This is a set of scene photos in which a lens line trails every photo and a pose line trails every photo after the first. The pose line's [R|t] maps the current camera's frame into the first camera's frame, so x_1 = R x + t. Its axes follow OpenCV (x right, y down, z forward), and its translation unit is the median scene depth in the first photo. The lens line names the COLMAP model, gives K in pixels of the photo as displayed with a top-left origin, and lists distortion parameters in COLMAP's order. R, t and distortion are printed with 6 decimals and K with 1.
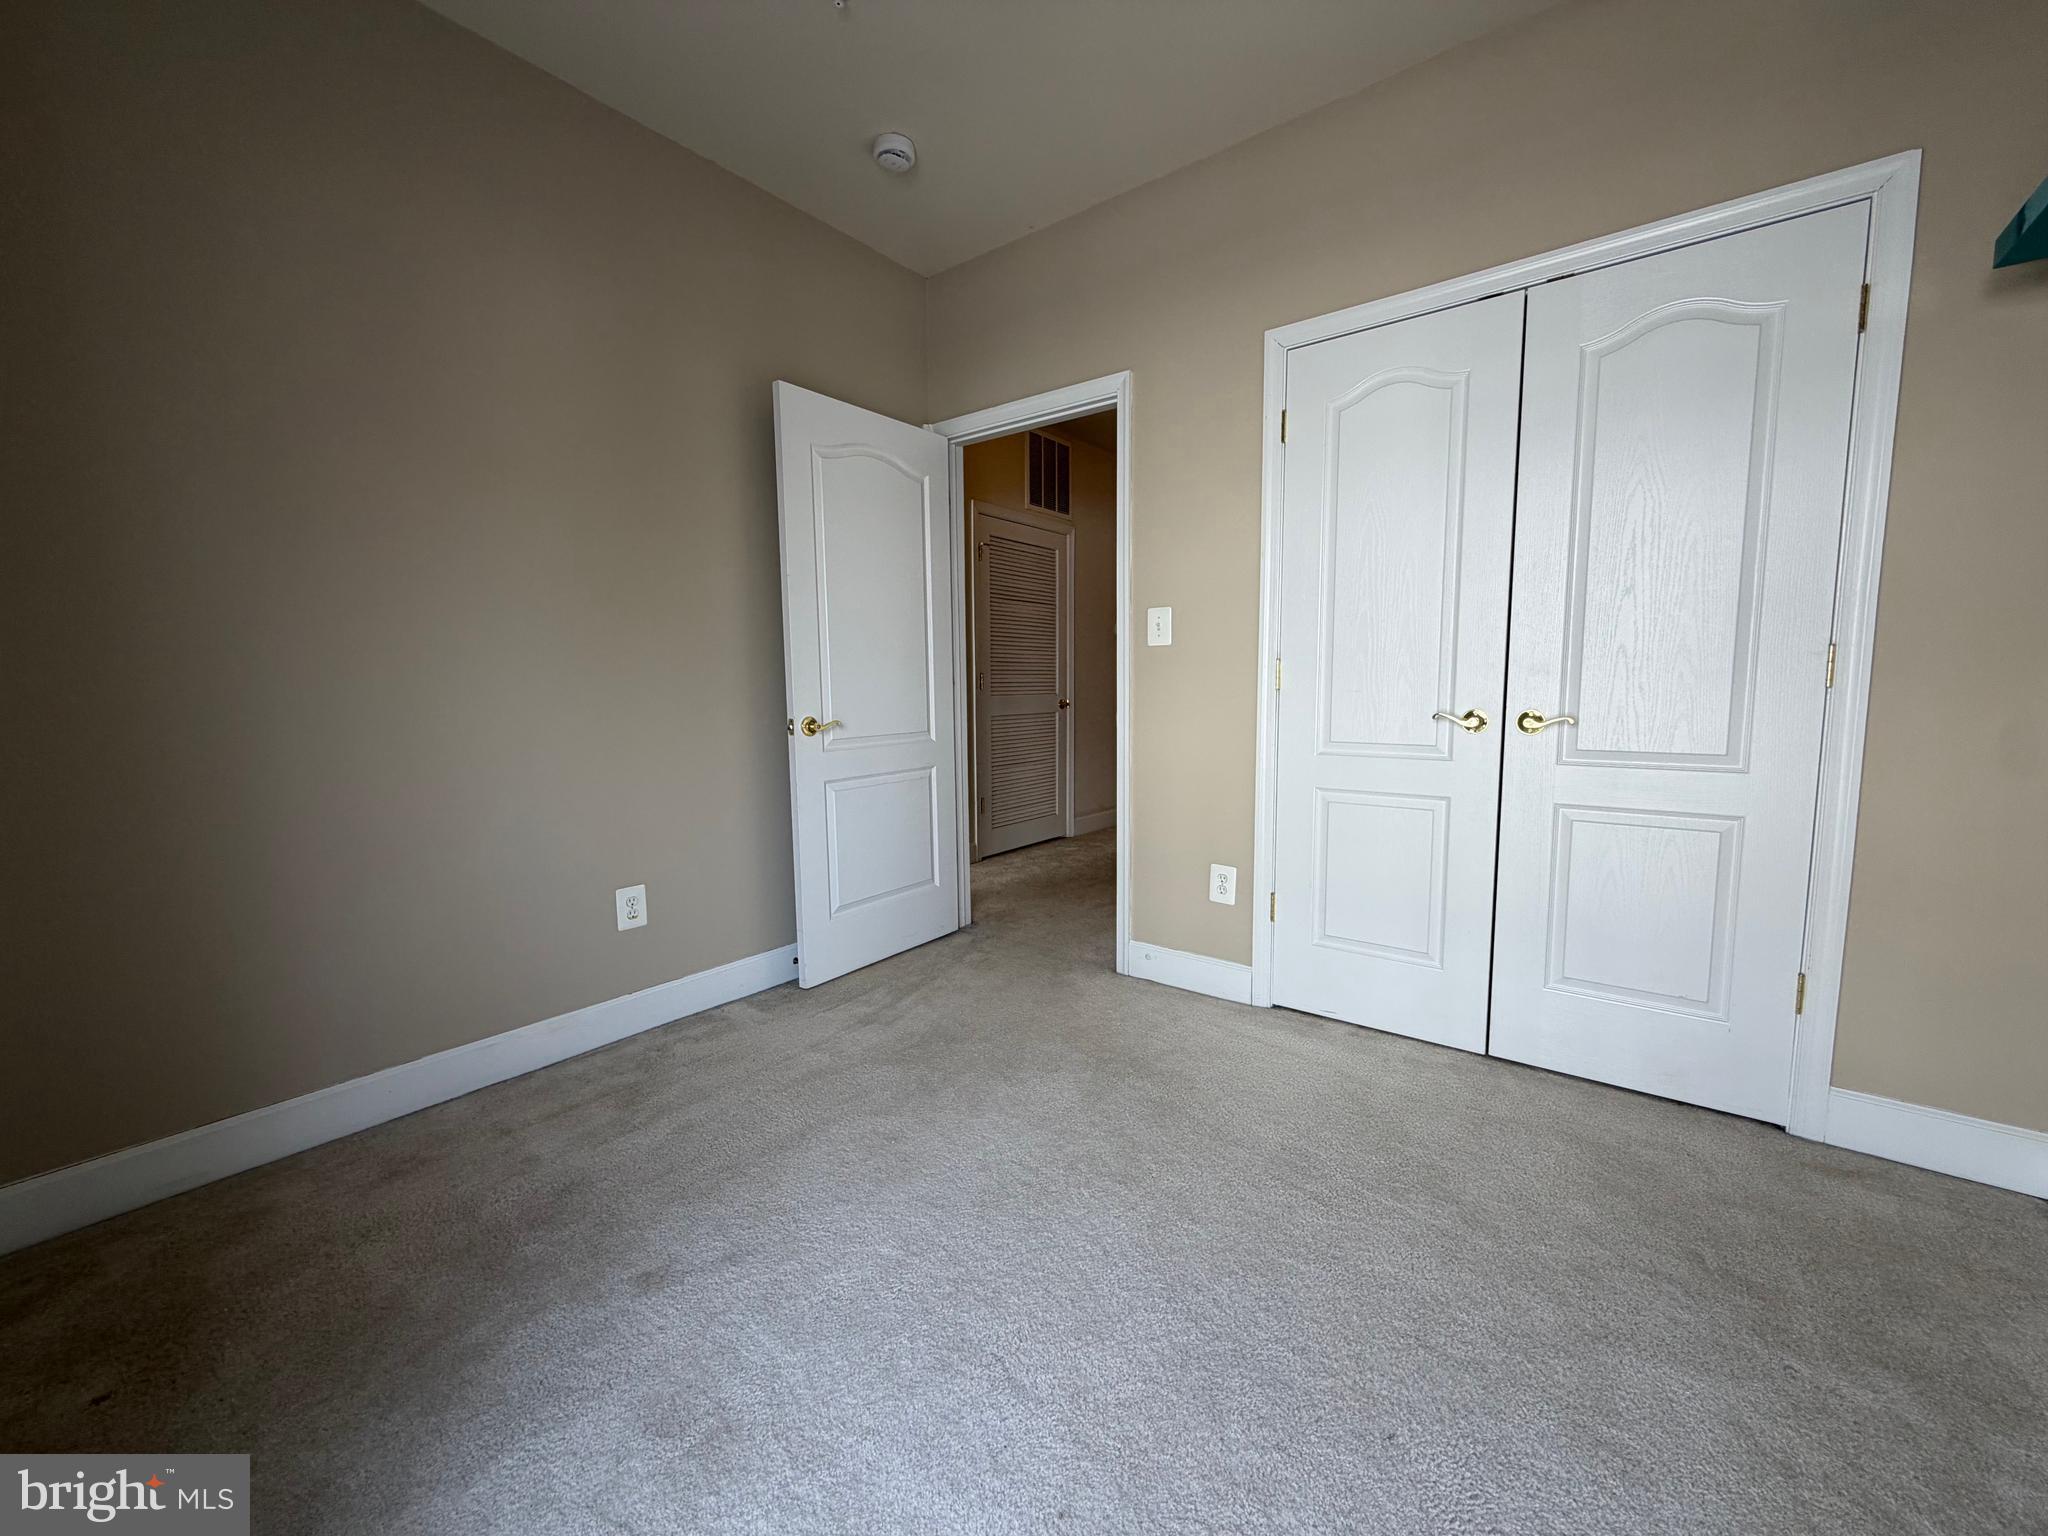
lens RADIAL K [[815.9, 0, 1019.7], [0, 815.9, 759.3], [0, 0, 1]] dist [0.000145, 0.000405]
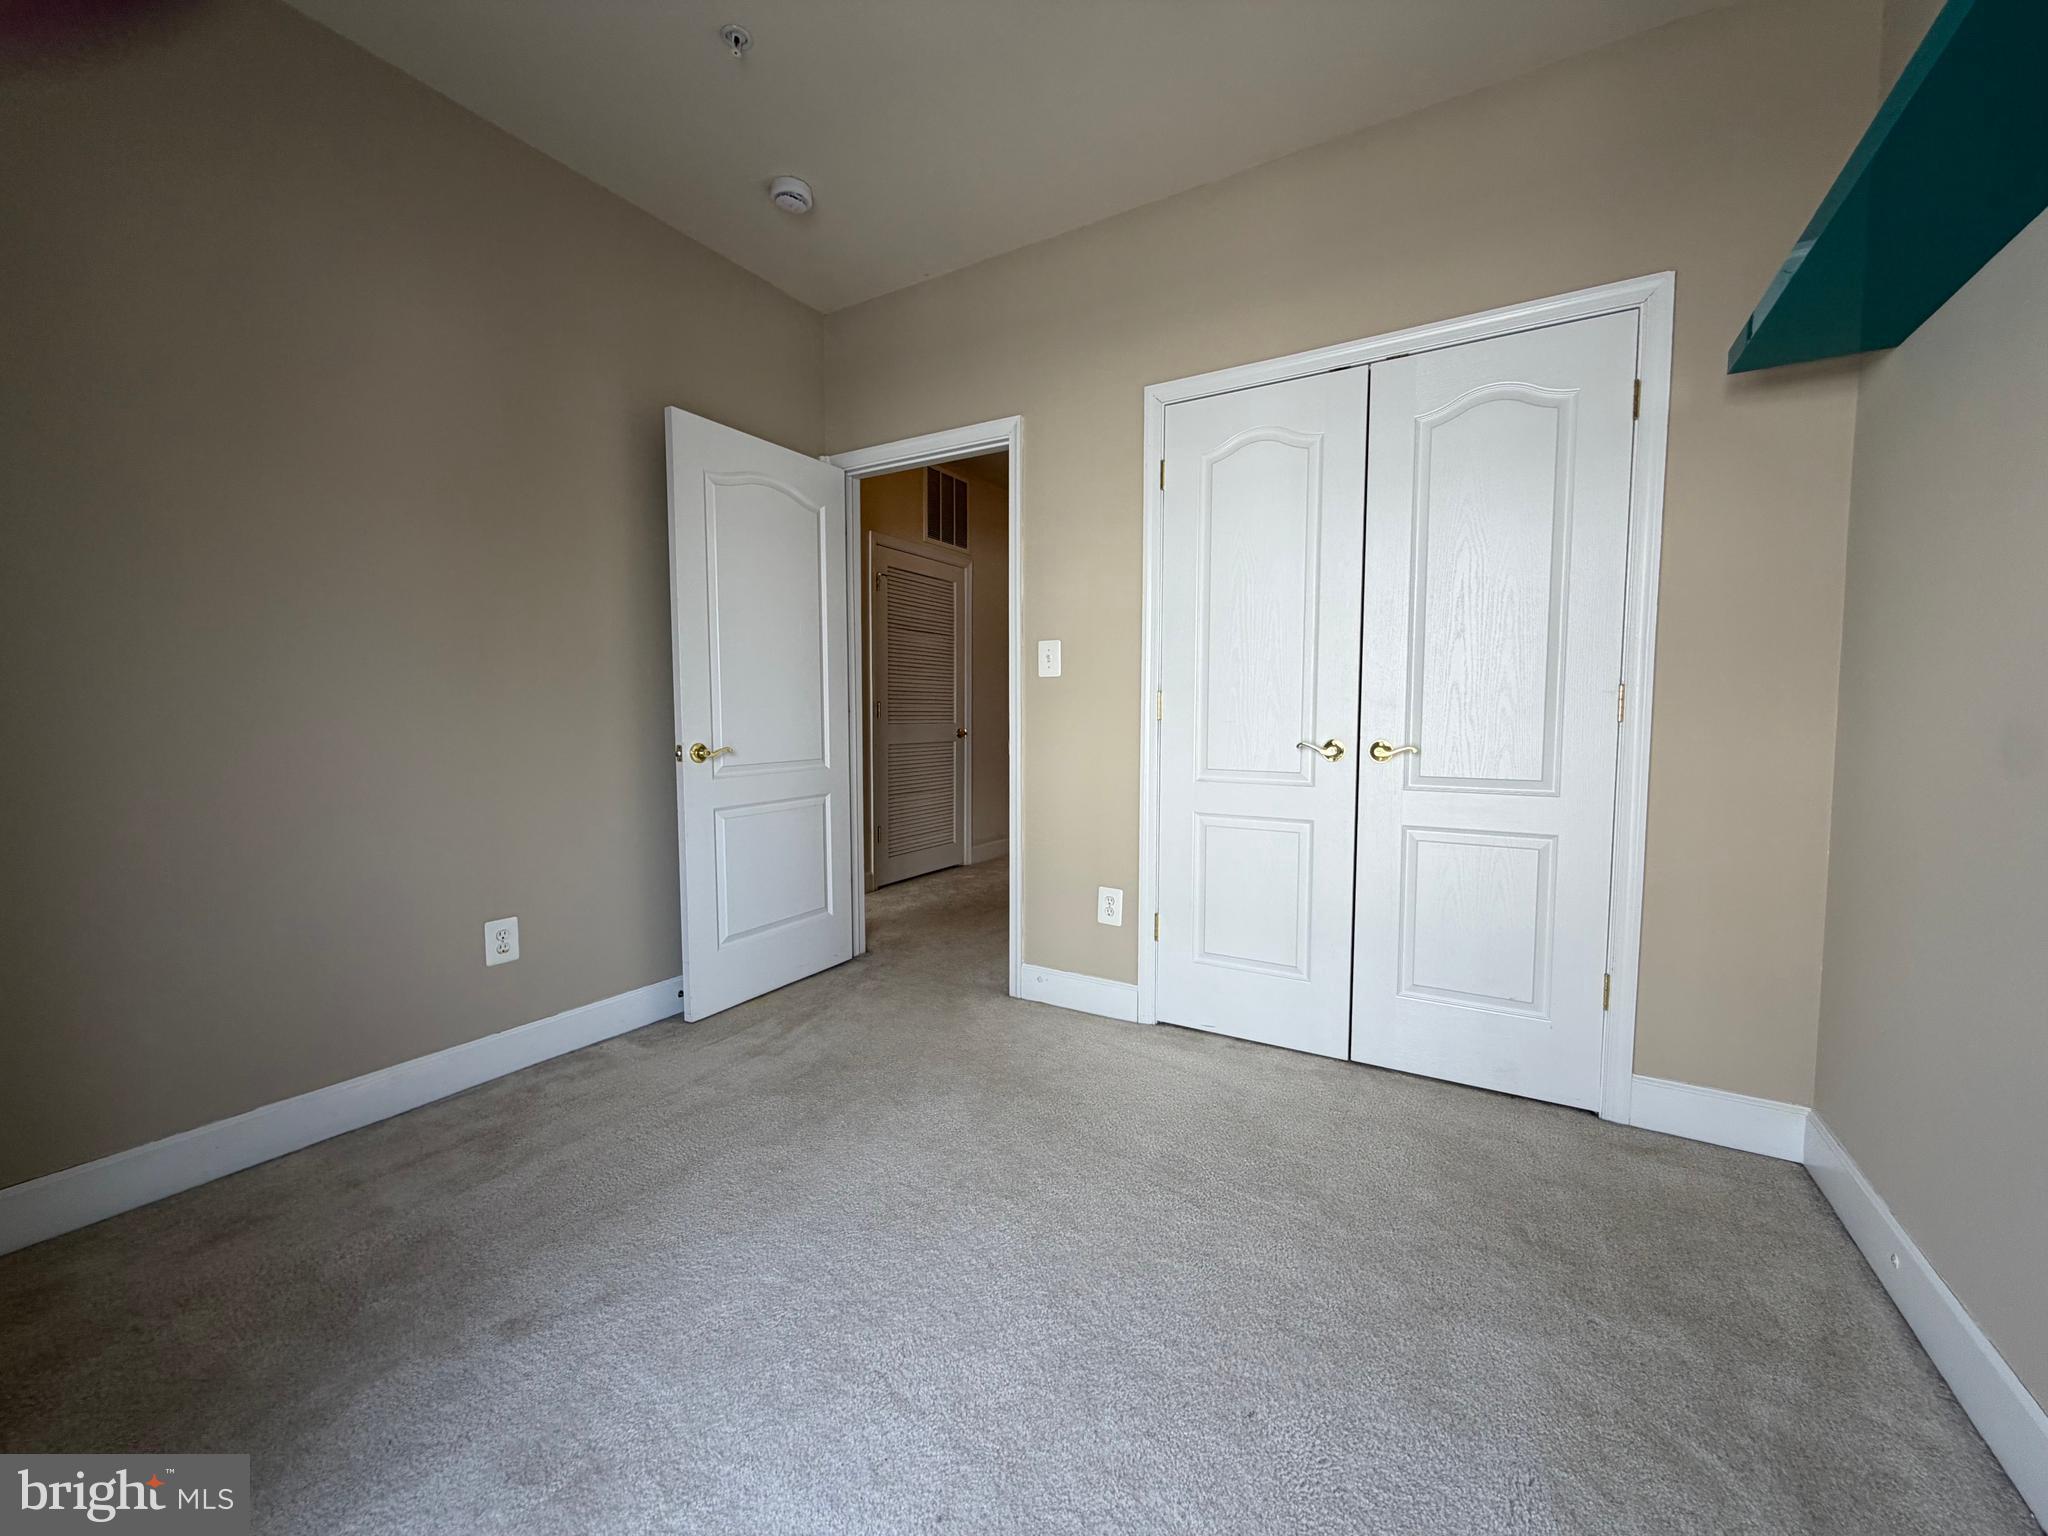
lens RADIAL K [[815.9, 0, 1019.7], [0, 815.9, 759.3], [0, 0, 1]] dist [0.000145, 0.000405]
pose [[0.992830, 0.003561, 0.119485, 0.013560], [0.000909, 0.999302, -0.037334, 0.006539], [-0.119534, 0.037175, 0.992134, -0.034559]]
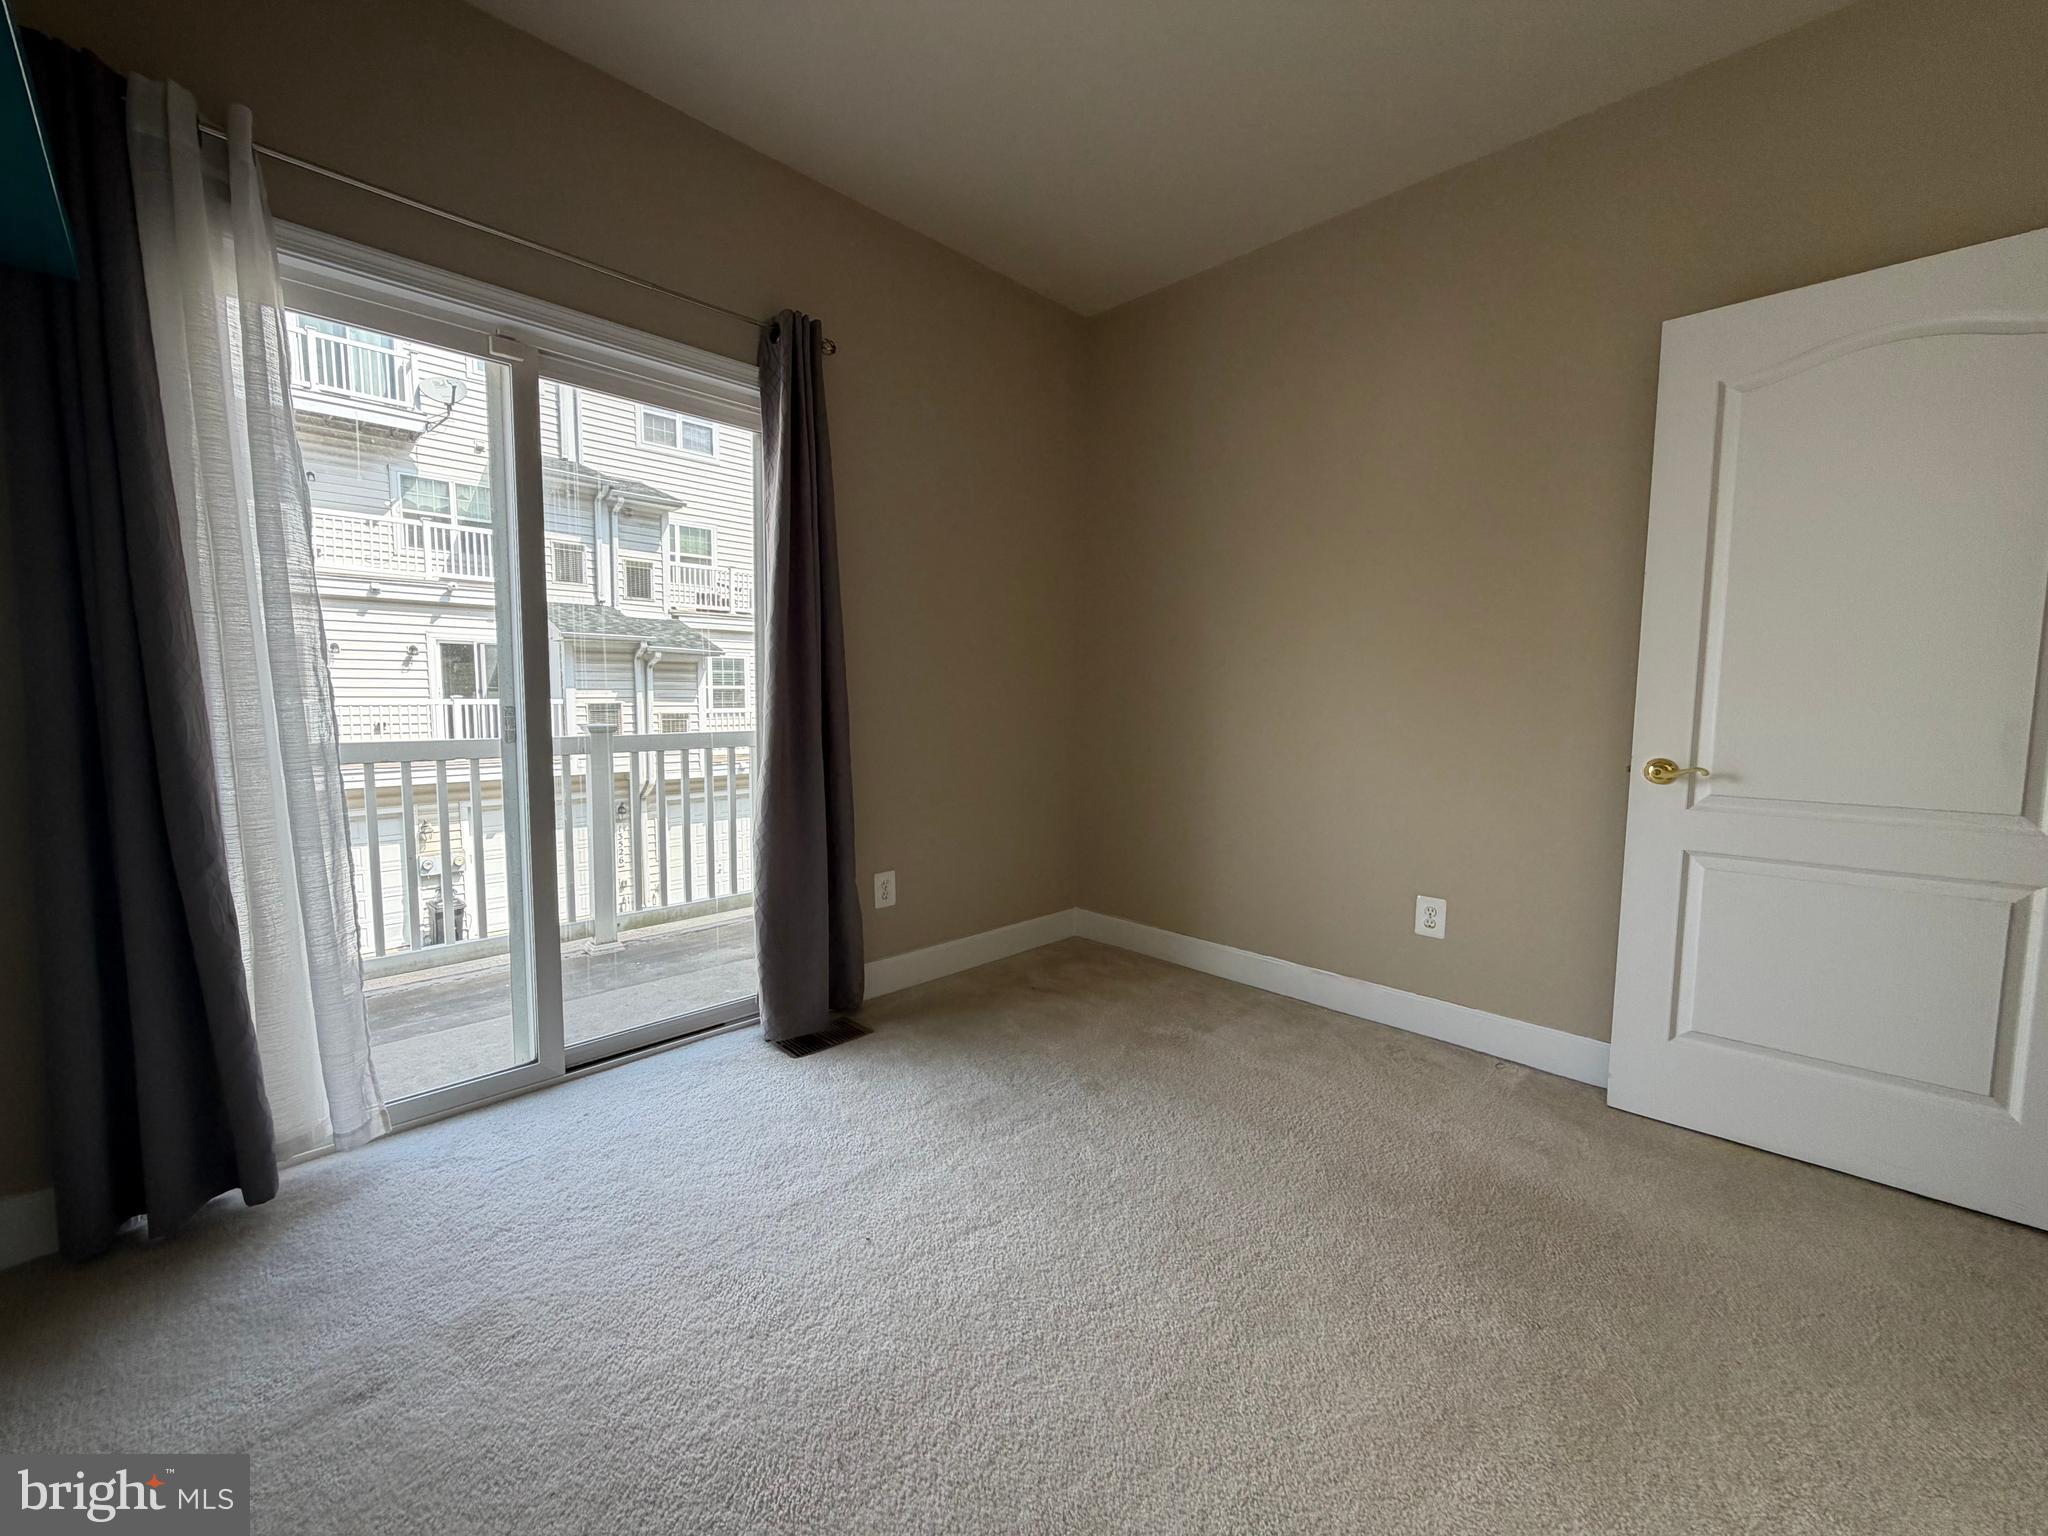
lens RADIAL K [[815.9, 0, 1019.7], [0, 815.9, 759.3], [0, 0, 1]] dist [0.000145, 0.000405]
pose [[-0.133521, 0.090533, -0.986902, 0.808721], [-0.095603, 0.989998, 0.103751, -0.105324], [0.986424, 0.108203, -0.123530, 0.745965]]
